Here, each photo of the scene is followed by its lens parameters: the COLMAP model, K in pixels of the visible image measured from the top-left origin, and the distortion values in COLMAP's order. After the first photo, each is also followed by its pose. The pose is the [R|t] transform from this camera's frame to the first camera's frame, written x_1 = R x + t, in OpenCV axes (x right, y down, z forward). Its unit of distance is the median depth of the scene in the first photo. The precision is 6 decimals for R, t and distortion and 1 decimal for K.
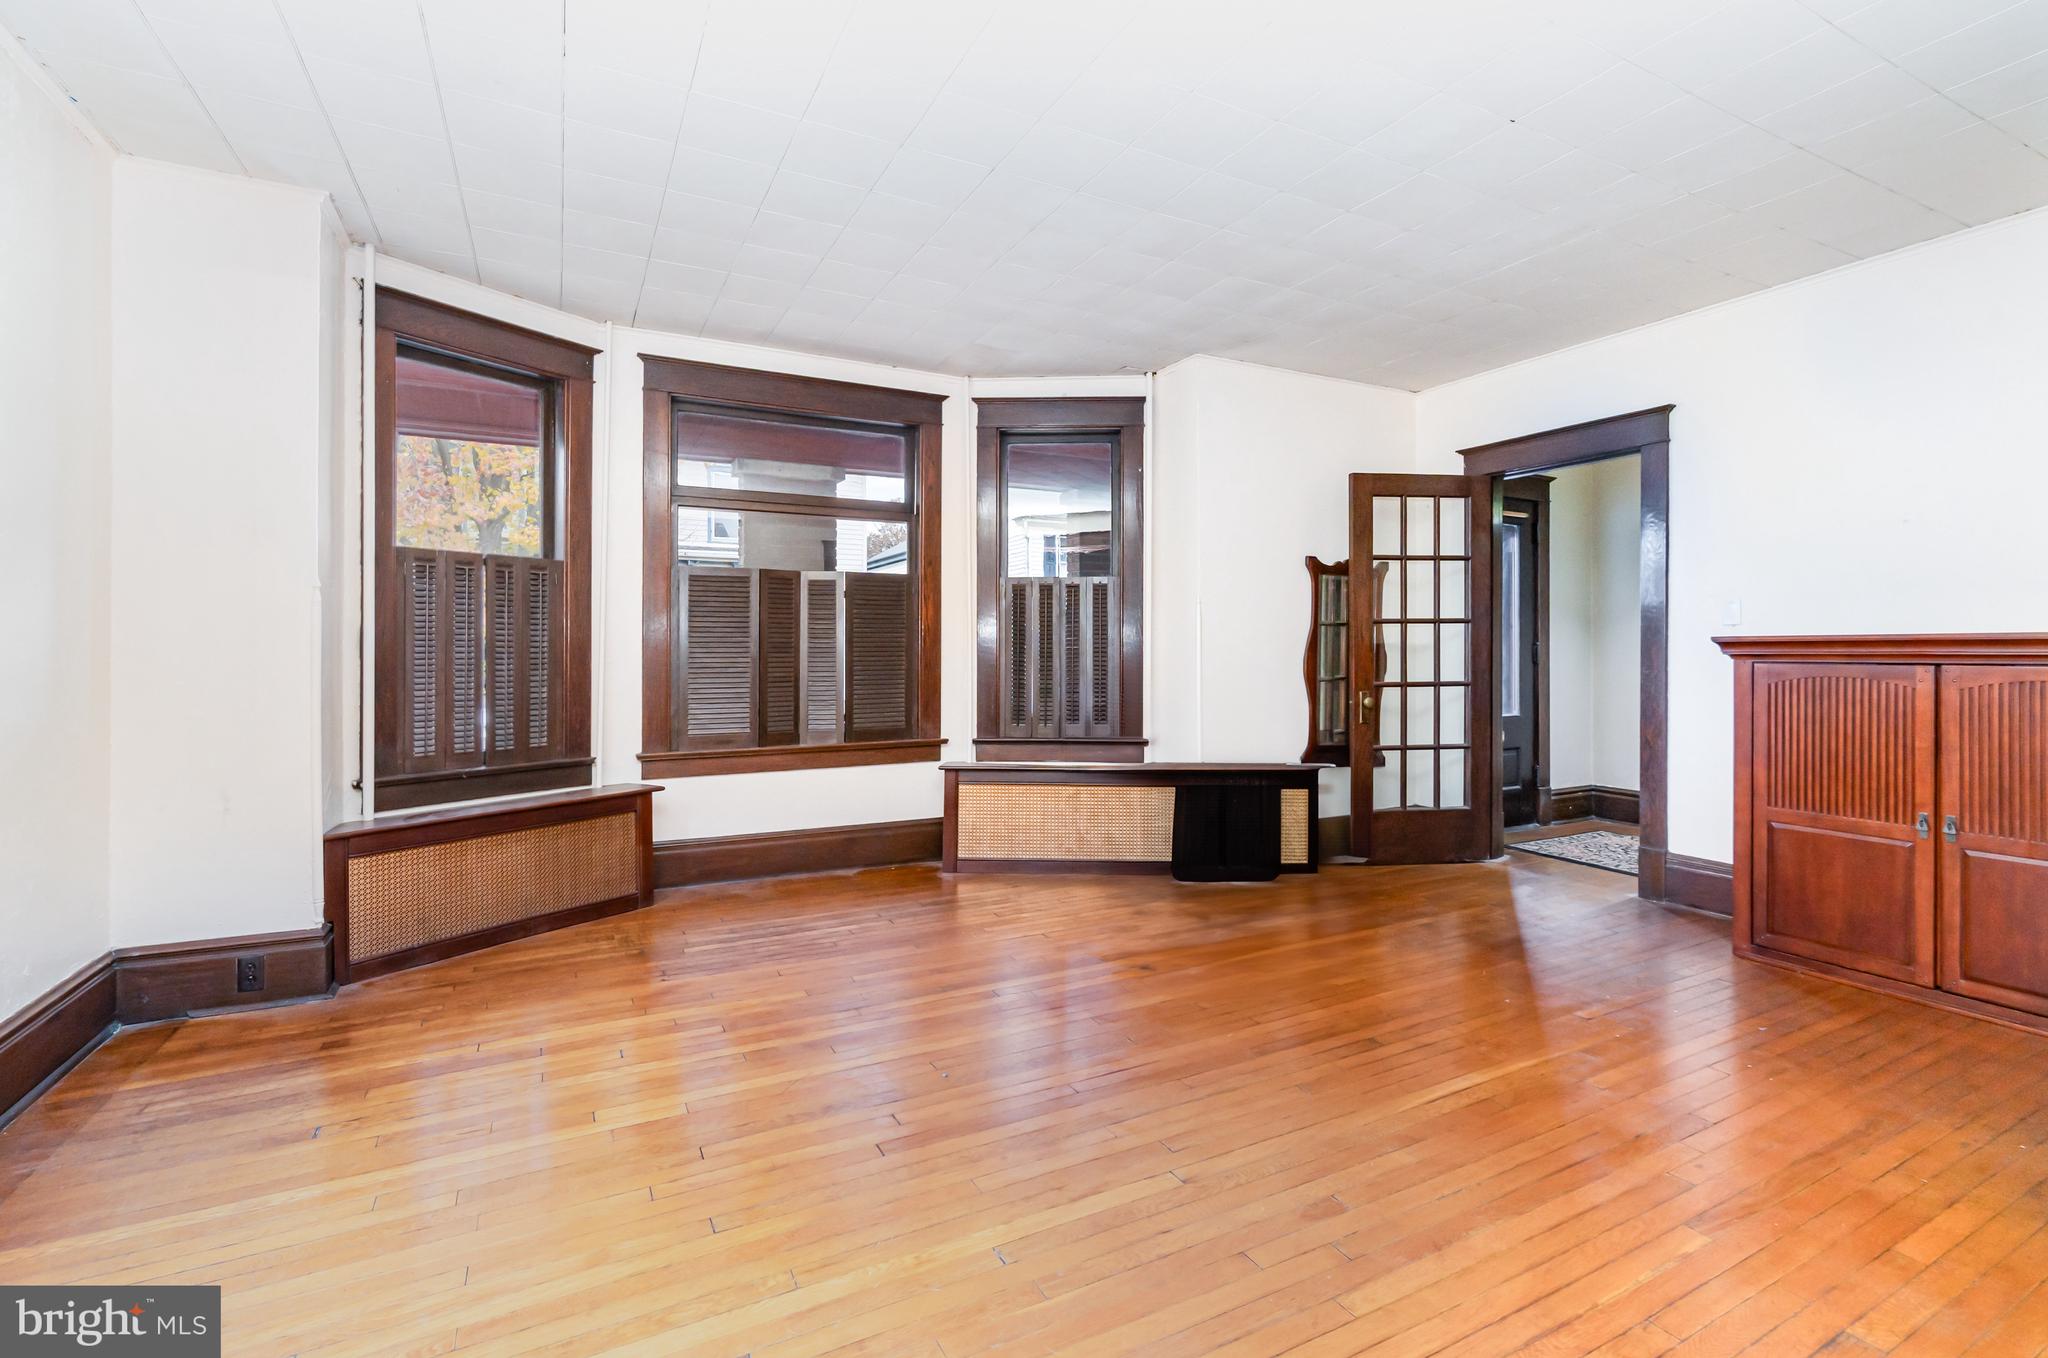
lens RADIAL K [[900.2, 0, 1020.8], [0, 900.2, 641.2], [0, 0, 1]] dist [-0.007477, 0.000554]
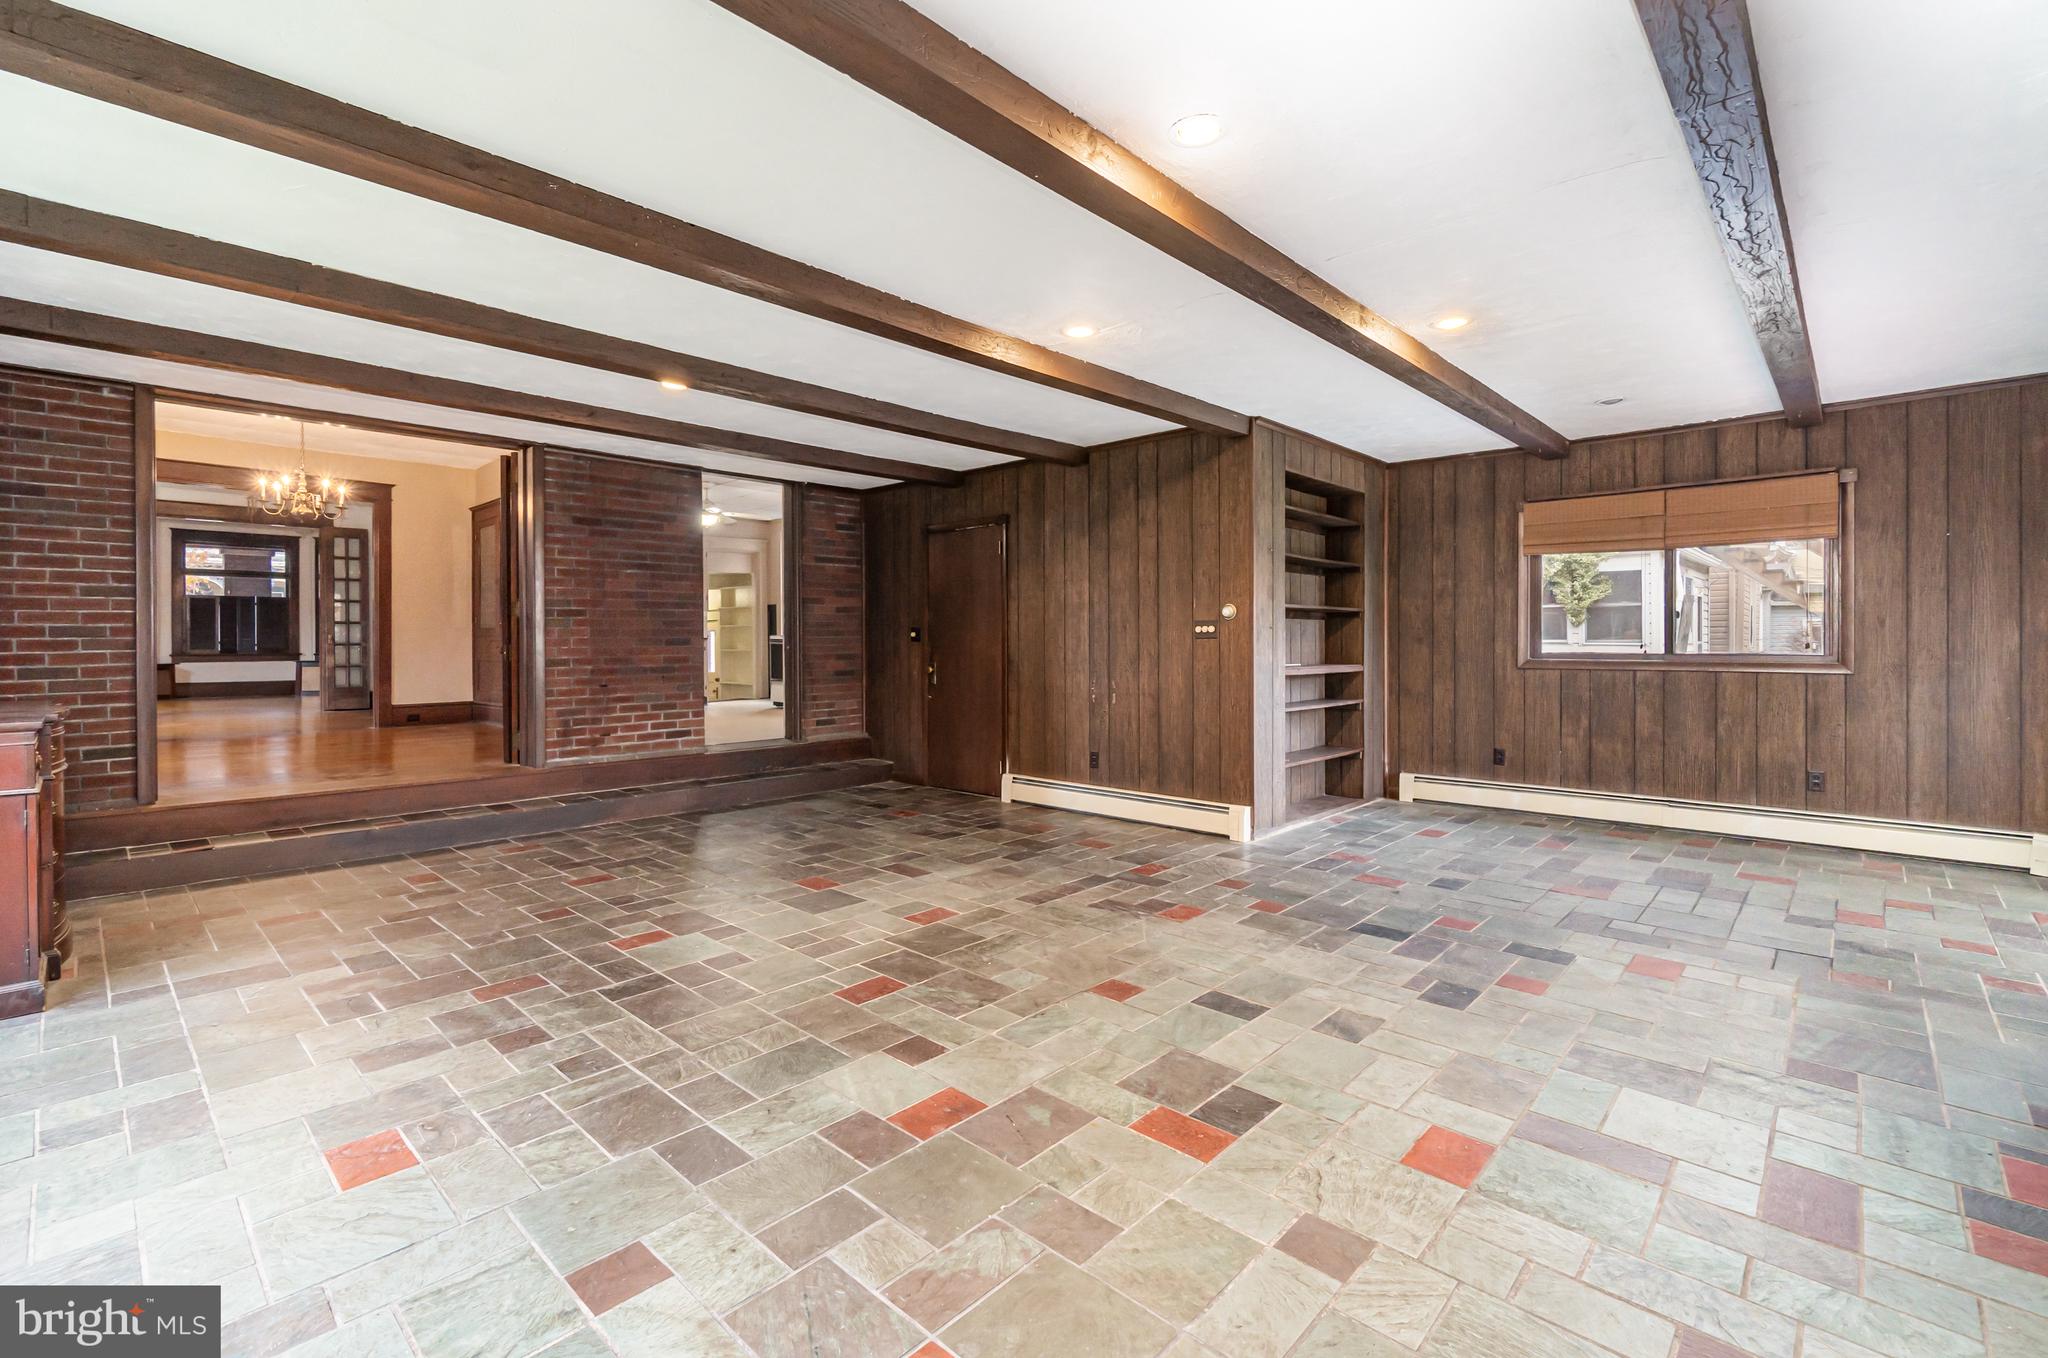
lens RADIAL K [[900.2, 0, 1008.2], [0, 900.2, 647.8], [0, 0, 1]] dist [-0.007477, 0.000554]
pose [[0.944492, -0.008363, 0.328428, 1.294238], [0.004299, 0.999905, 0.013097, 0.070296], [-0.328506, -0.010958, 0.944438, -2.876175]]
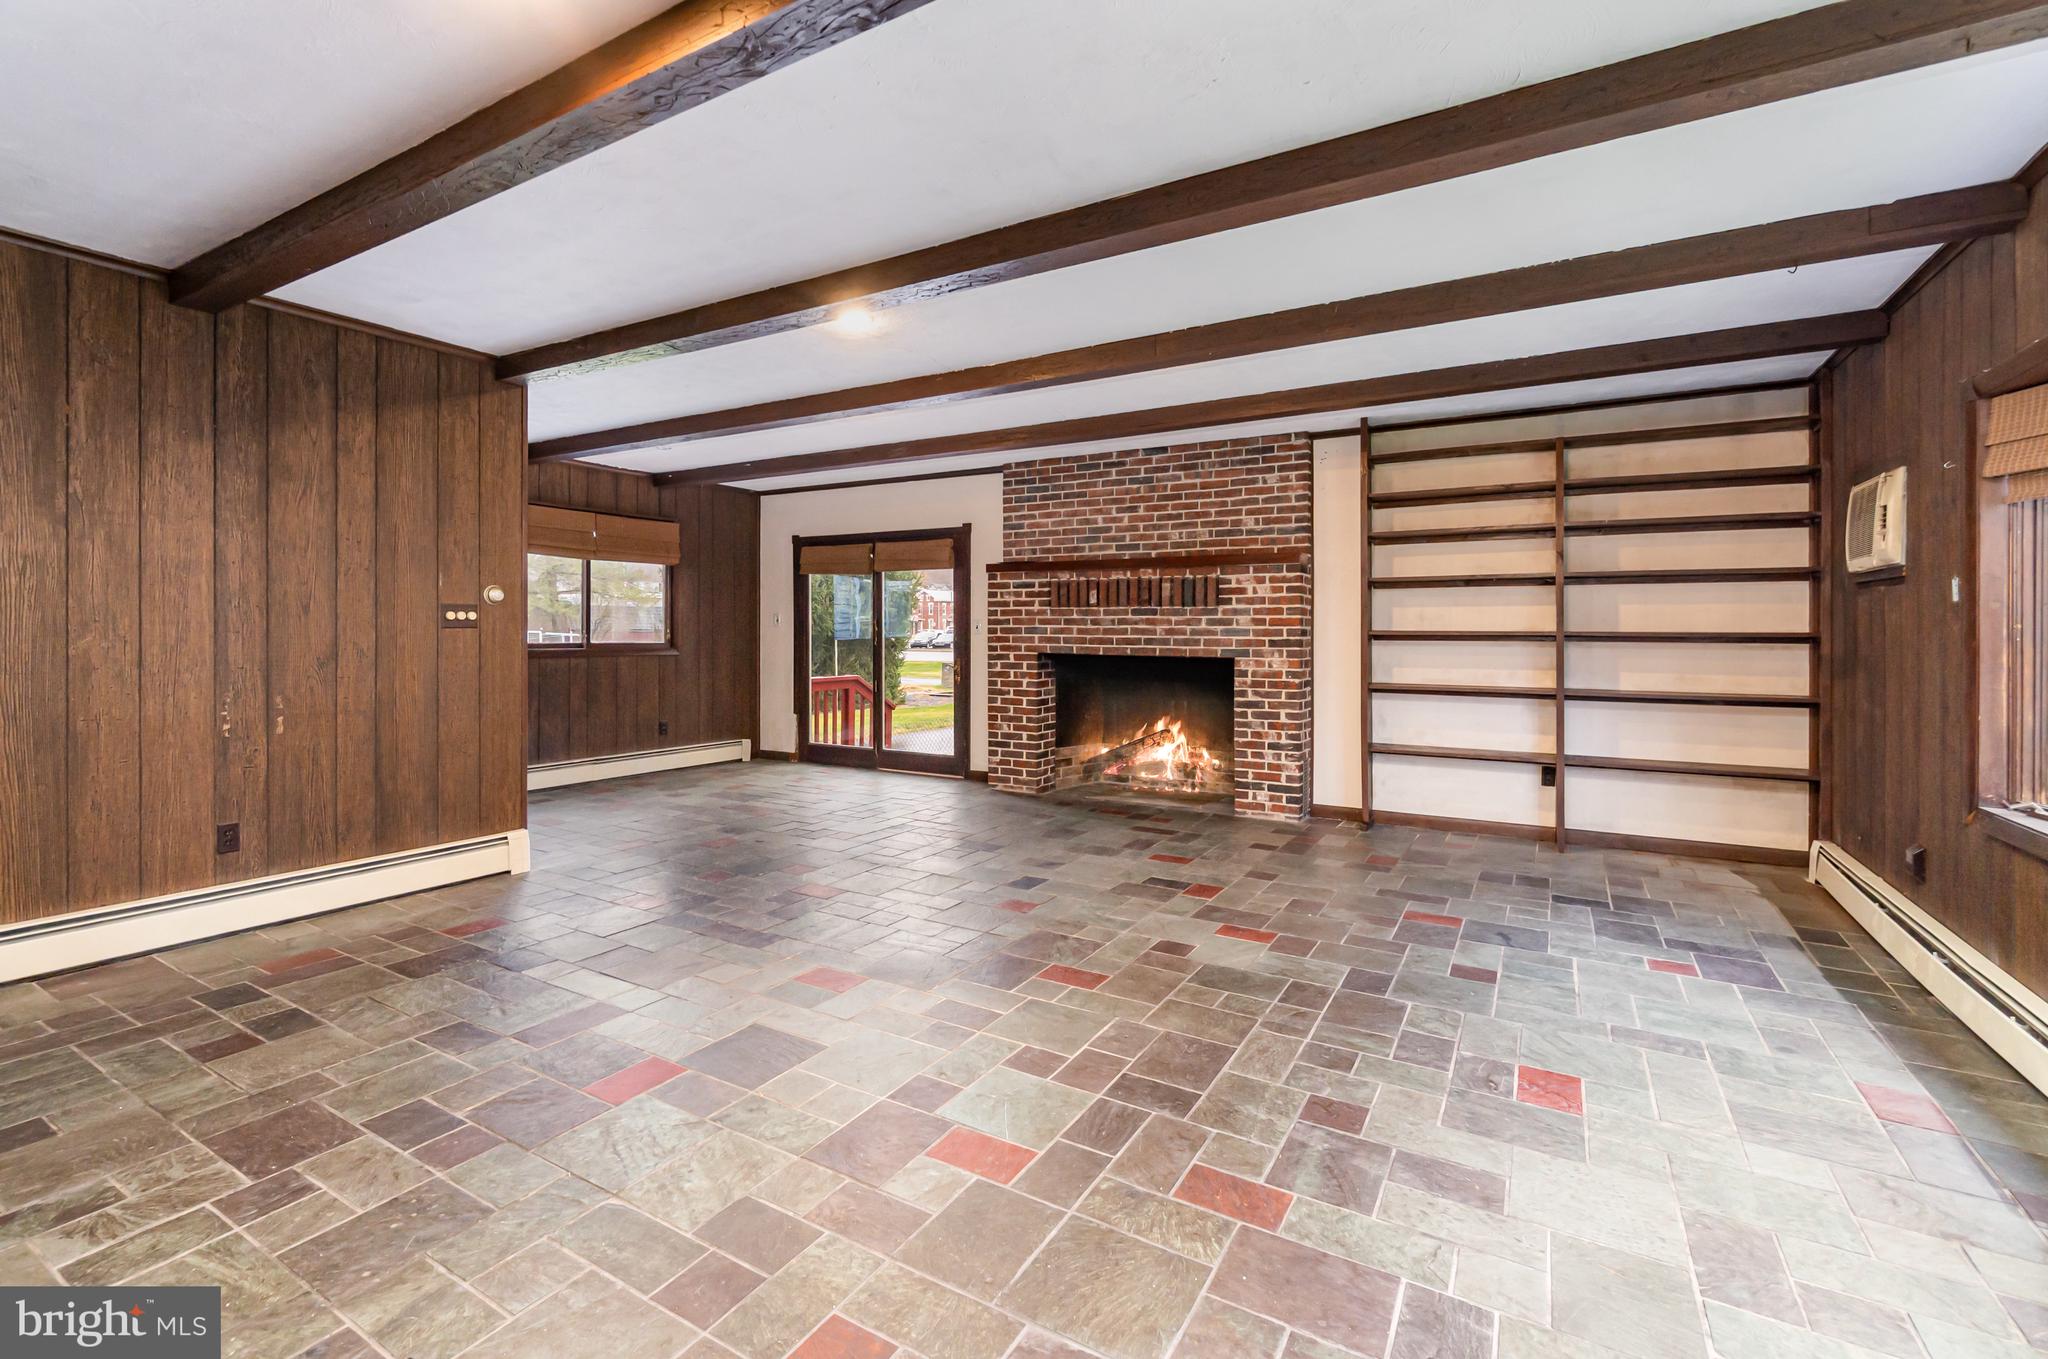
lens RADIAL K [[900.2, 0, 1007.0], [0, 900.2, 631.9], [0, 0, 1]] dist [-0.007477, 0.000554]
pose [[-0.523511, -0.003658, 0.852011, 0.829149], [-0.011606, 0.999929, -0.002838, 0.075471], [-0.851940, -0.011374, -0.523516, -1.727665]]
